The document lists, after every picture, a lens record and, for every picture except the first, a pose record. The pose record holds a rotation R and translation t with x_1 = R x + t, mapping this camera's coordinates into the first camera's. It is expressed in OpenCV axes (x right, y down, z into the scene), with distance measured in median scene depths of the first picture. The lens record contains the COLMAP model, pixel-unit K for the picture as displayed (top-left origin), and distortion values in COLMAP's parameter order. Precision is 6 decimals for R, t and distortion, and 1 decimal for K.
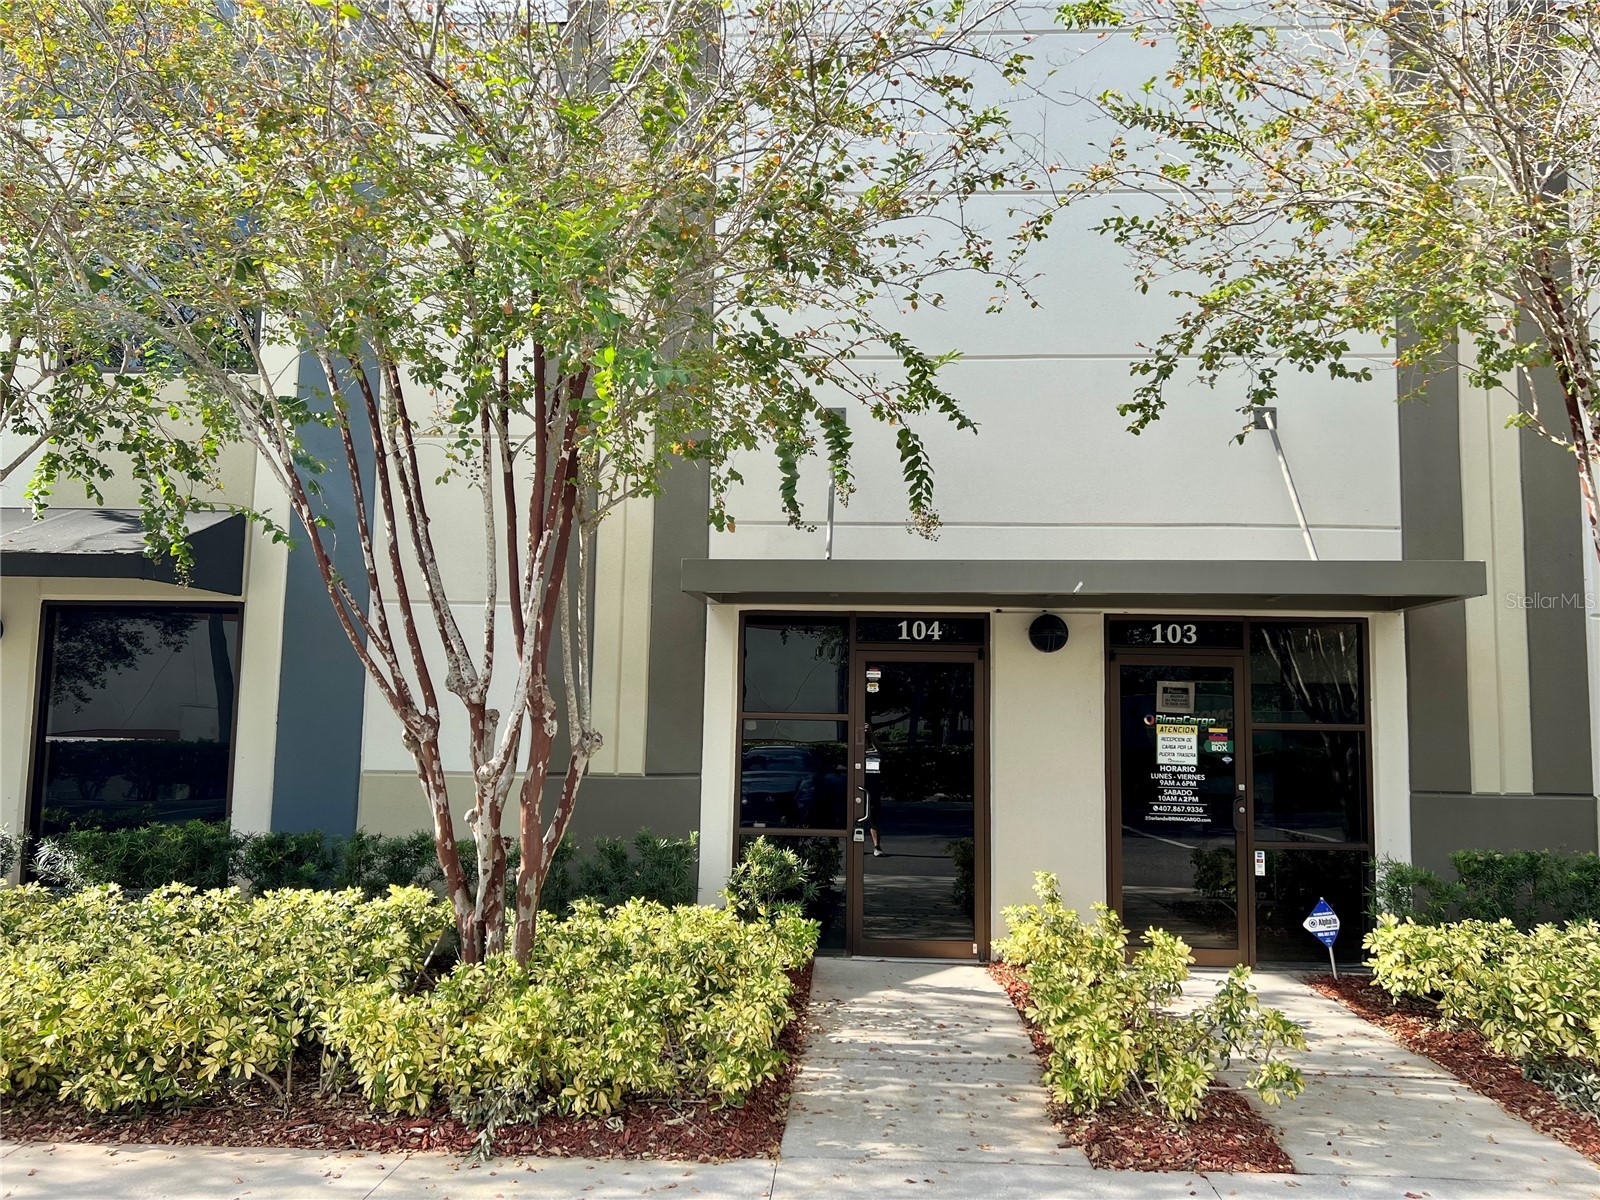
lens RADIAL K [[1211.1, 0, 802.2], [0, 1211.1, 600.5], [0, 0, 1]] dist [0.061438, -0.003801]
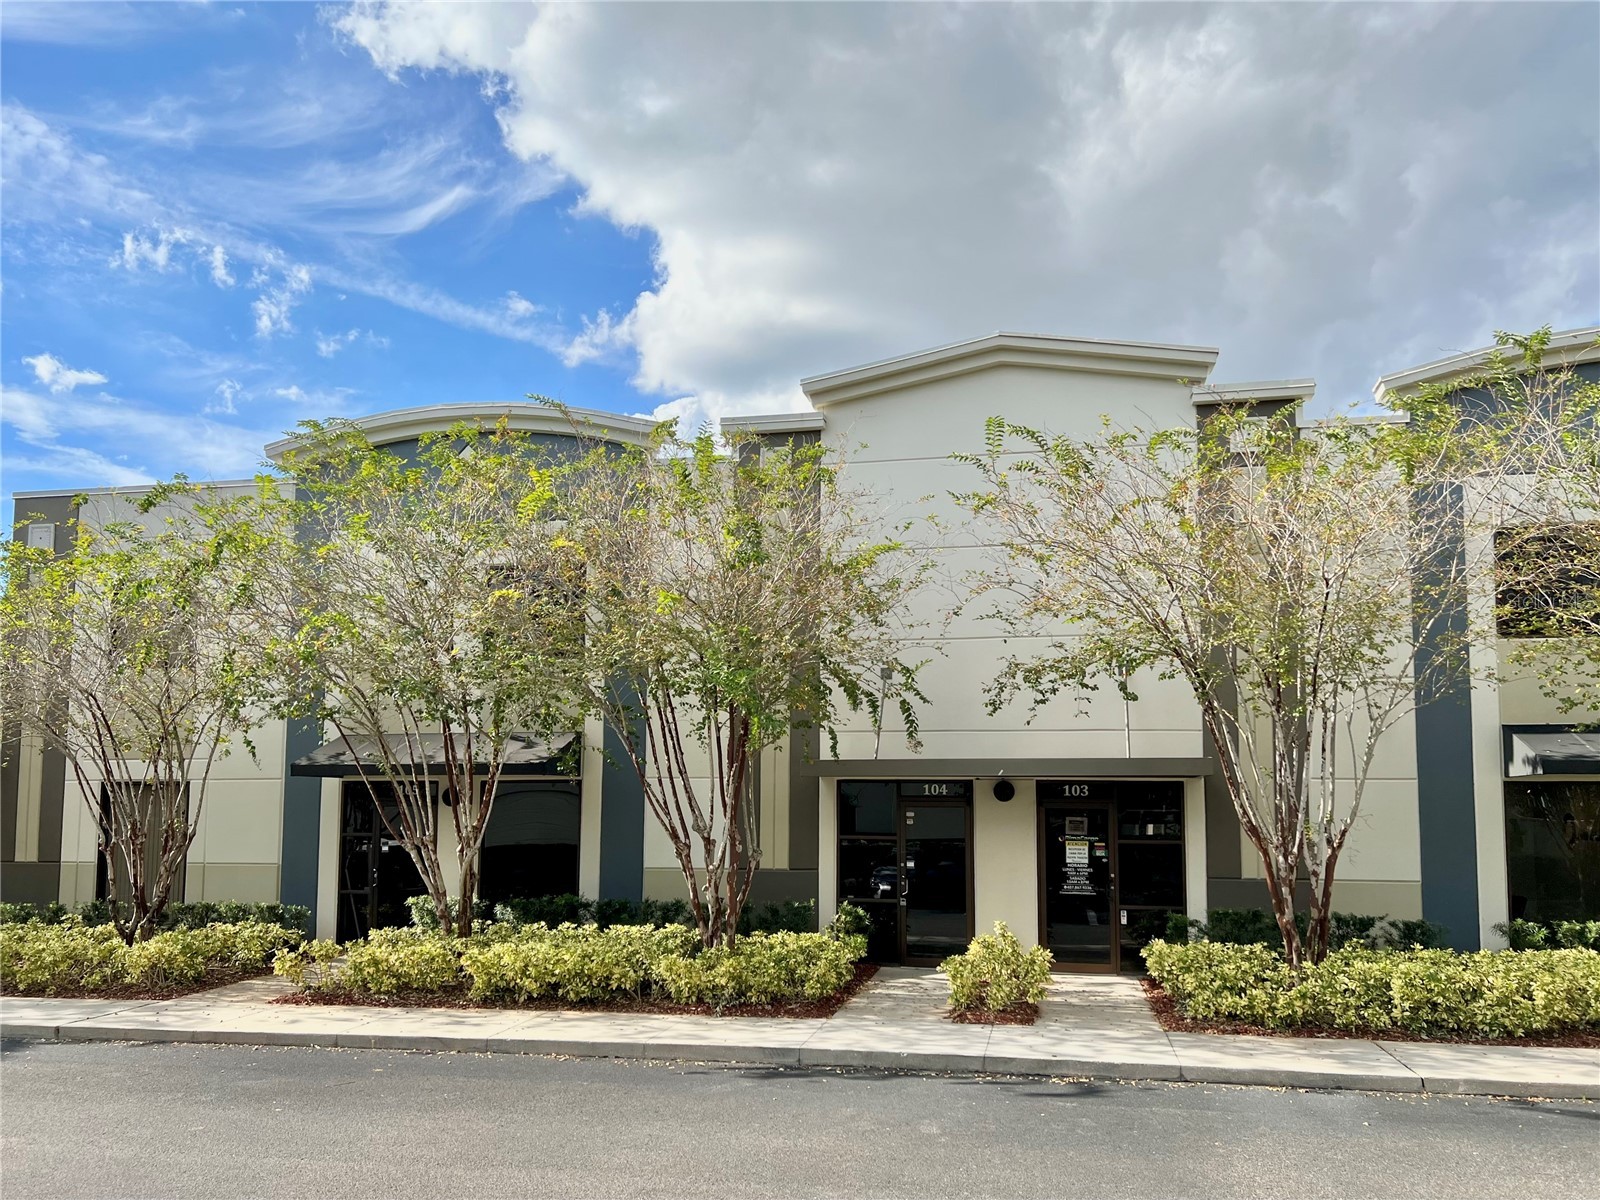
lens RADIAL K [[1620.0, 0, 798.3], [0, 1620.0, 601.4], [0, 0, 1]] dist [0.113823, 0.000000]
pose [[0.984914, -0.031490, -0.170154, 0.410690], [0.028006, 0.999347, -0.022833, -0.269828], [0.170762, 0.017724, 0.985153, -1.877055]]
